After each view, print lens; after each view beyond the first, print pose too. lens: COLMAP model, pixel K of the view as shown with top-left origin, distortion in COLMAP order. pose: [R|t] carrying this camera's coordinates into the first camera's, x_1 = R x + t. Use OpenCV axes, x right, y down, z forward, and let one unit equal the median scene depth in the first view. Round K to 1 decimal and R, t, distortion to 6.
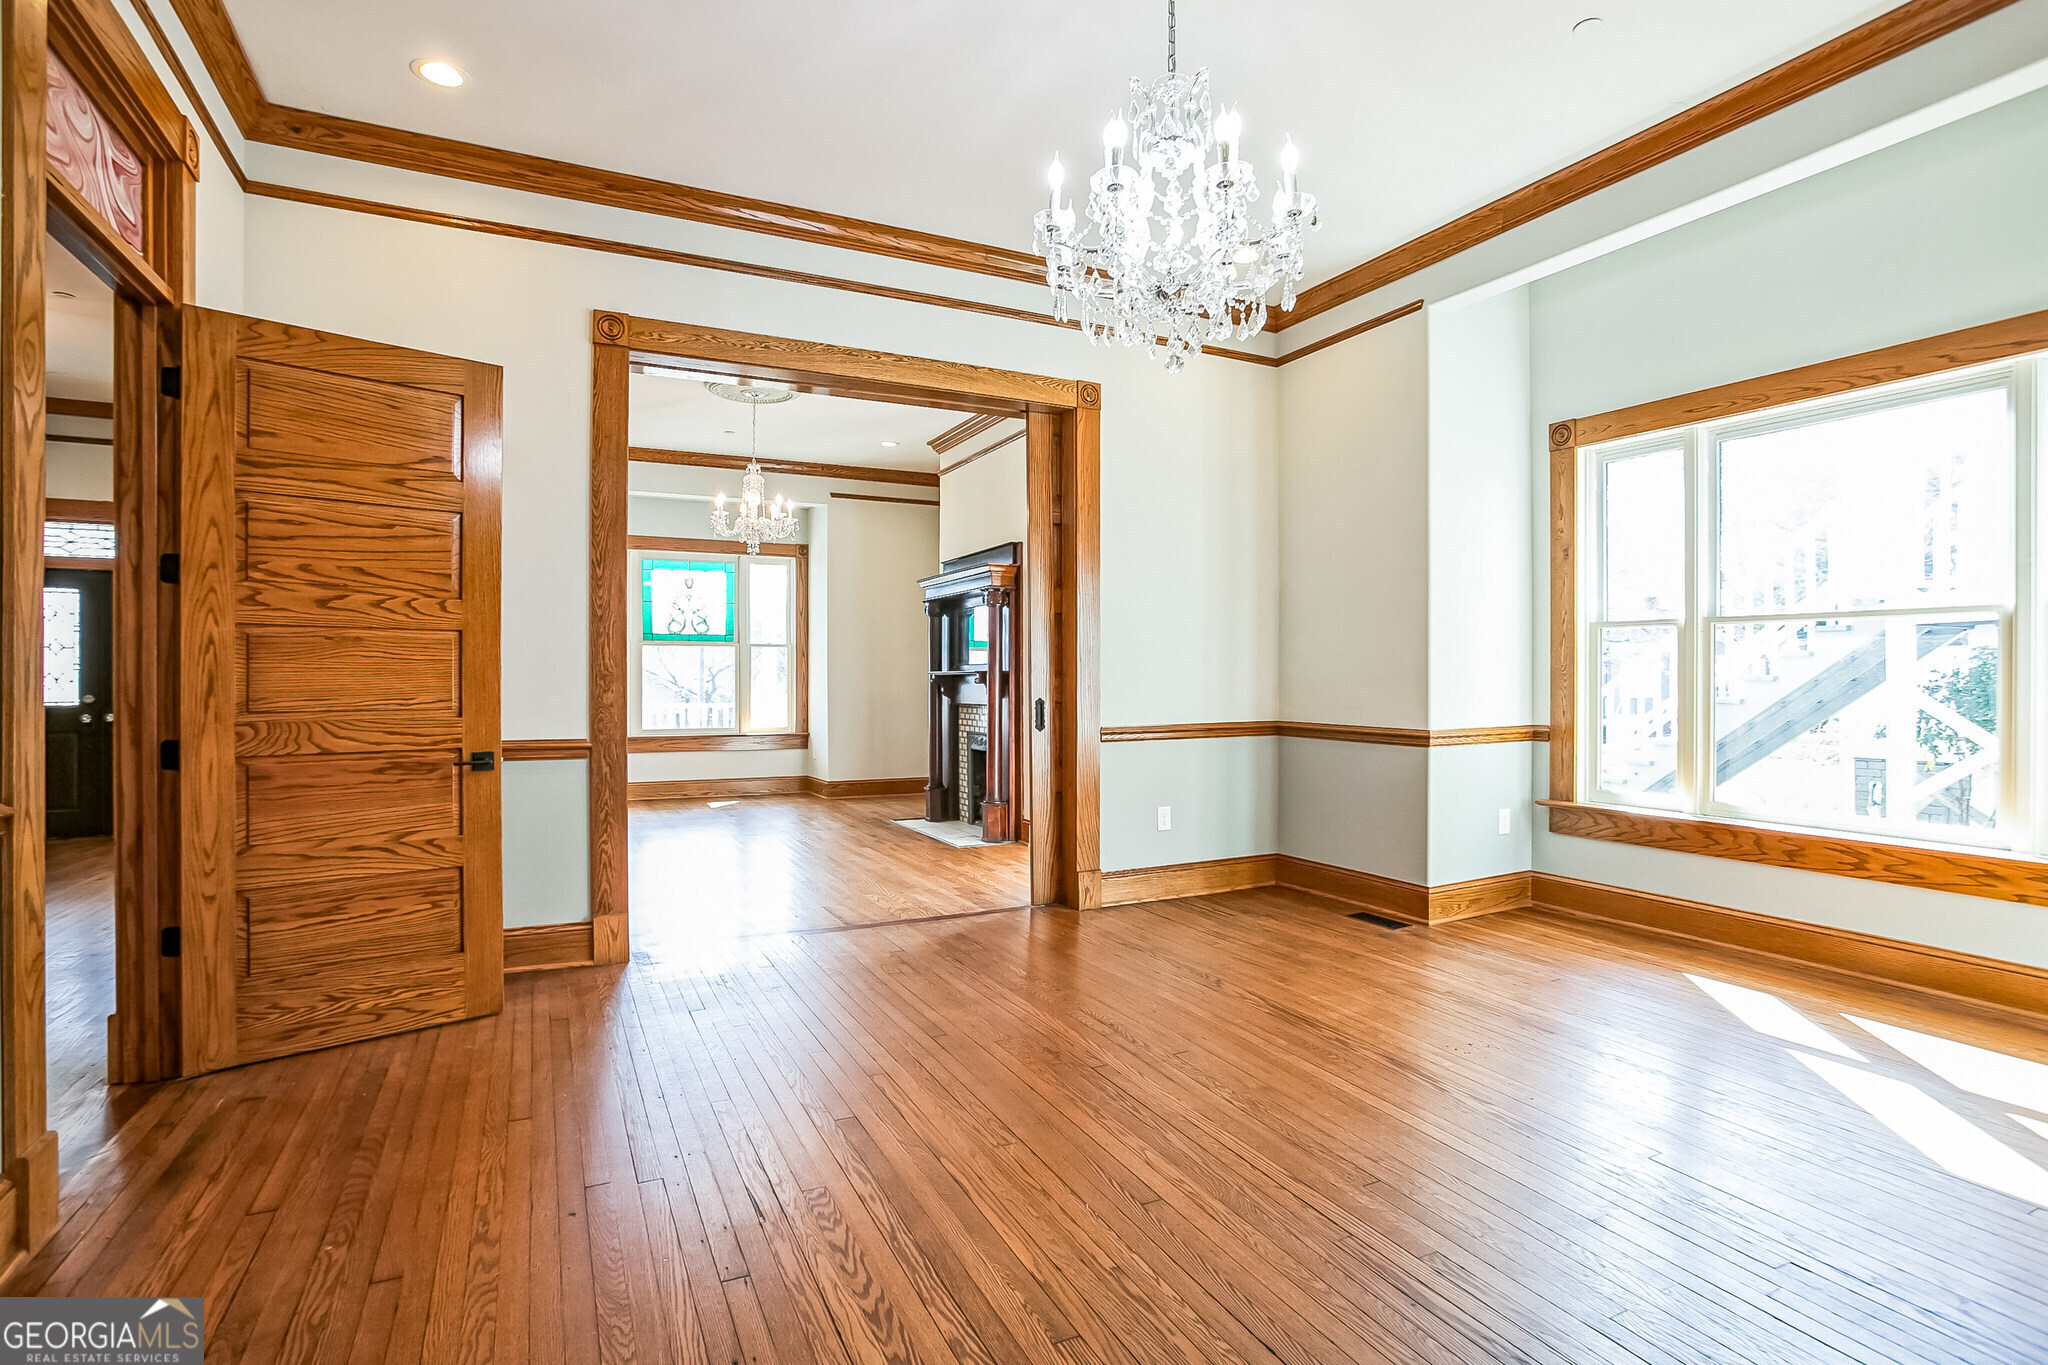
lens RADIAL K [[1019.7, 0, 1037.4], [0, 1019.7, 684.4], [0, 0, 1]] dist [-0.026127, 0.000453]
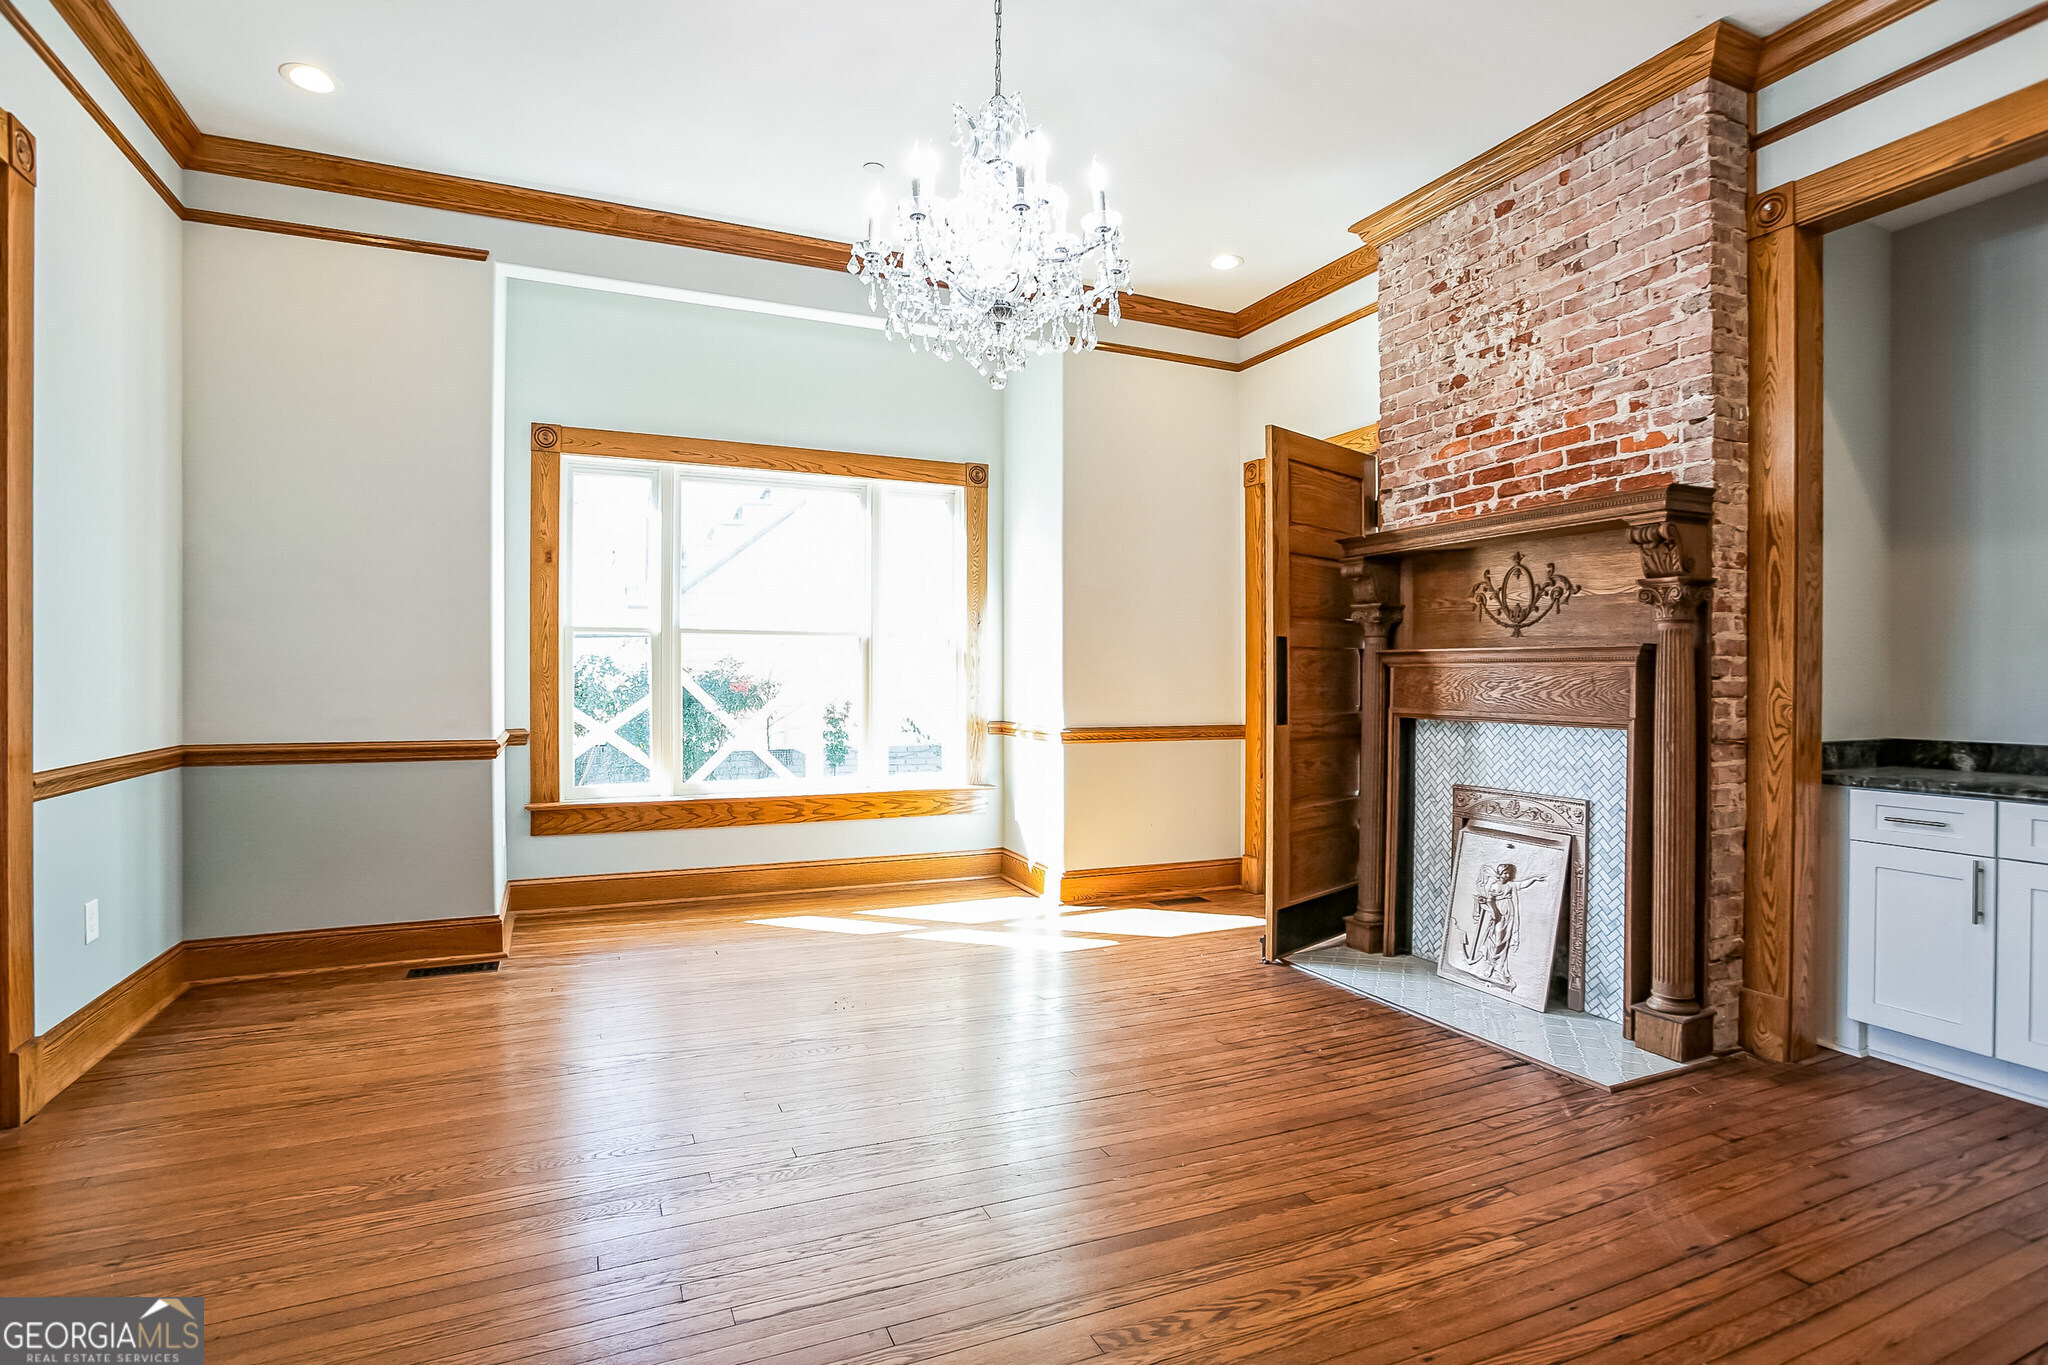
lens RADIAL K [[1019.7, 0, 1037.4], [0, 1019.7, 684.4], [0, 0, 1]] dist [-0.026127, 0.000453]
pose [[0.045976, -0.007361, 0.998915, -0.474764], [0.007865, 0.999945, 0.007007, -0.005257], [-0.998912, 0.007534, 0.046031, 0.482562]]
